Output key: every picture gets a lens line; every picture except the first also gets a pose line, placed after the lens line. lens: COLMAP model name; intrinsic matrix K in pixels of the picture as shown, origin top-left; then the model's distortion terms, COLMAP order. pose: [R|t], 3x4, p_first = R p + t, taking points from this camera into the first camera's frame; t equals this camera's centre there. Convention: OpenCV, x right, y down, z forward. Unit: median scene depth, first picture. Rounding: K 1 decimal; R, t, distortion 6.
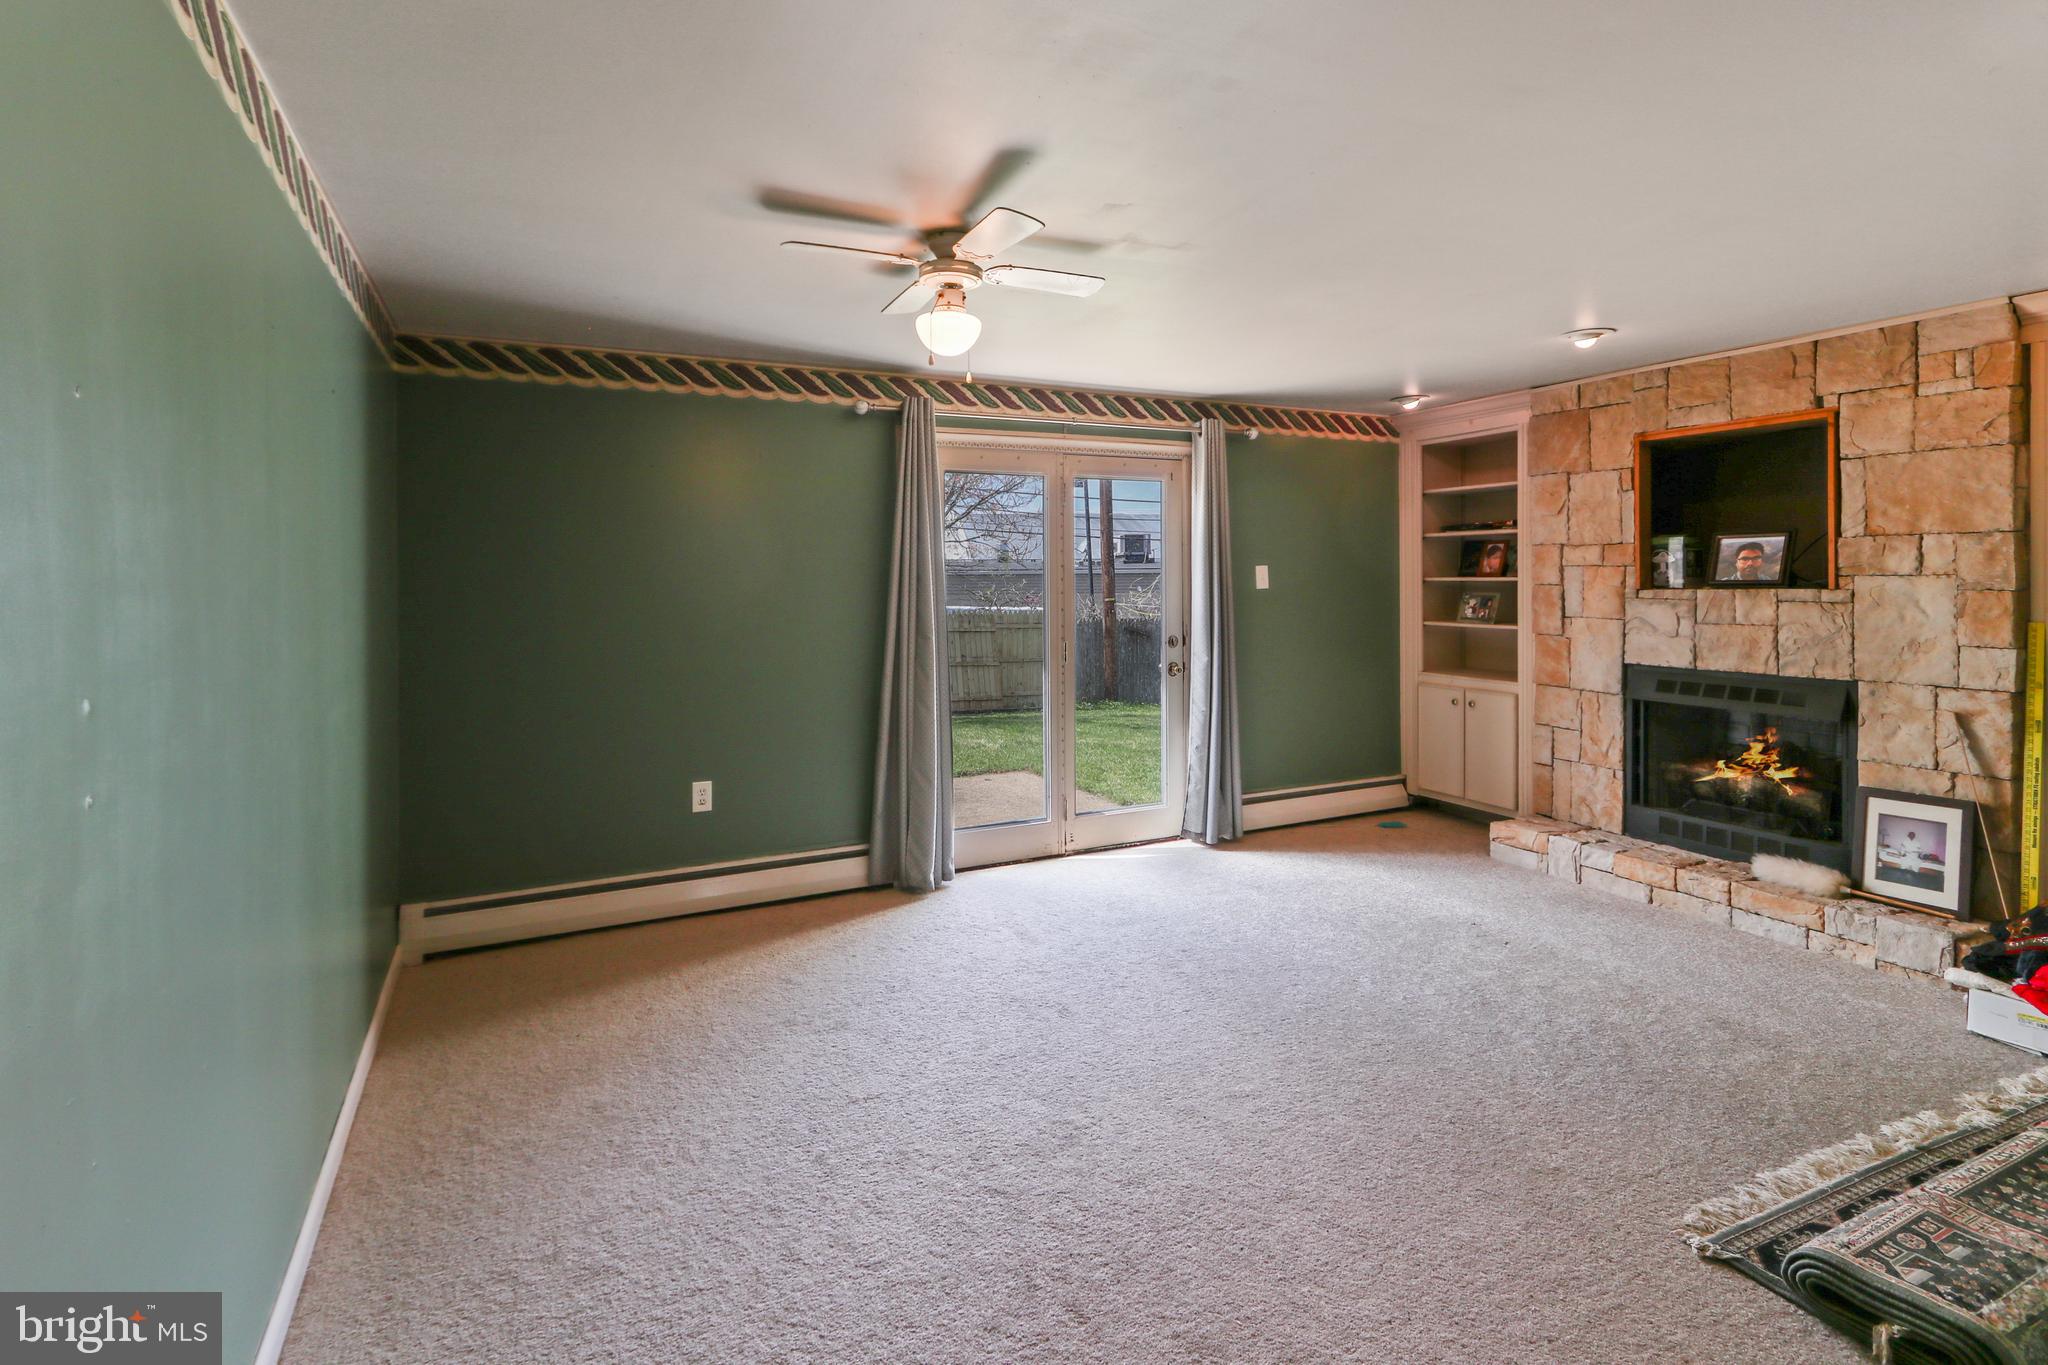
lens RADIAL K [[988.4, 0, 1003.2], [0, 988.4, 582.3], [0, 0, 1]] dist [0.006041, 0.002169]
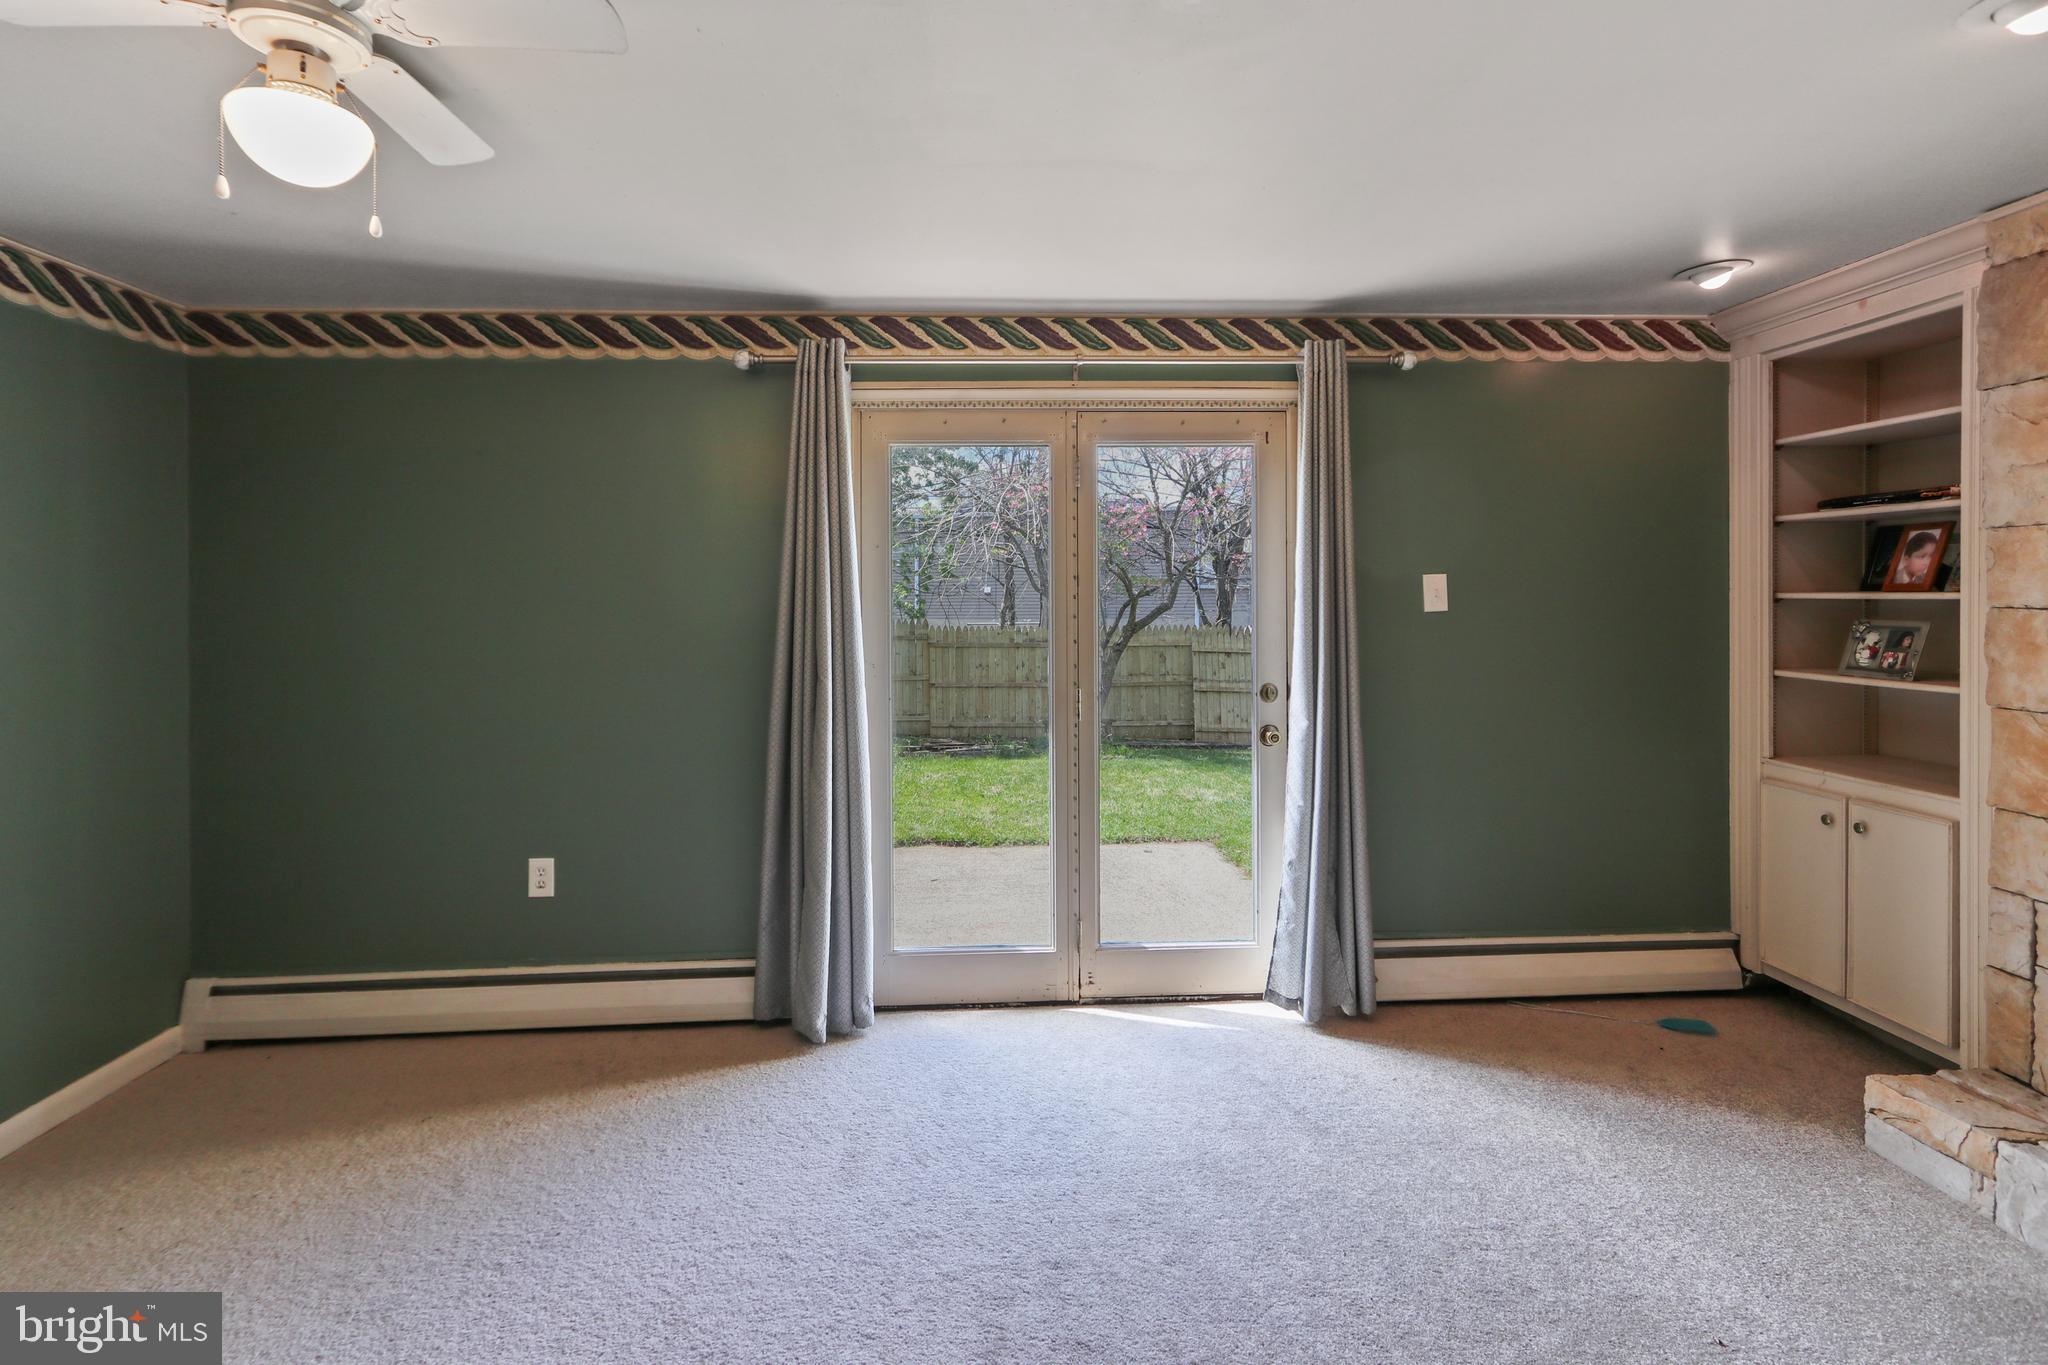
lens RADIAL K [[988.4, 0, 1011.5], [0, 988.4, 600.2], [0, 0, 1]] dist [0.006041, 0.002169]
pose [[0.923615, 0.002277, -0.383315, 0.269081], [-0.000088, 0.999984, 0.005730, -0.004143], [0.383321, -0.005258, 0.923600, 0.344048]]
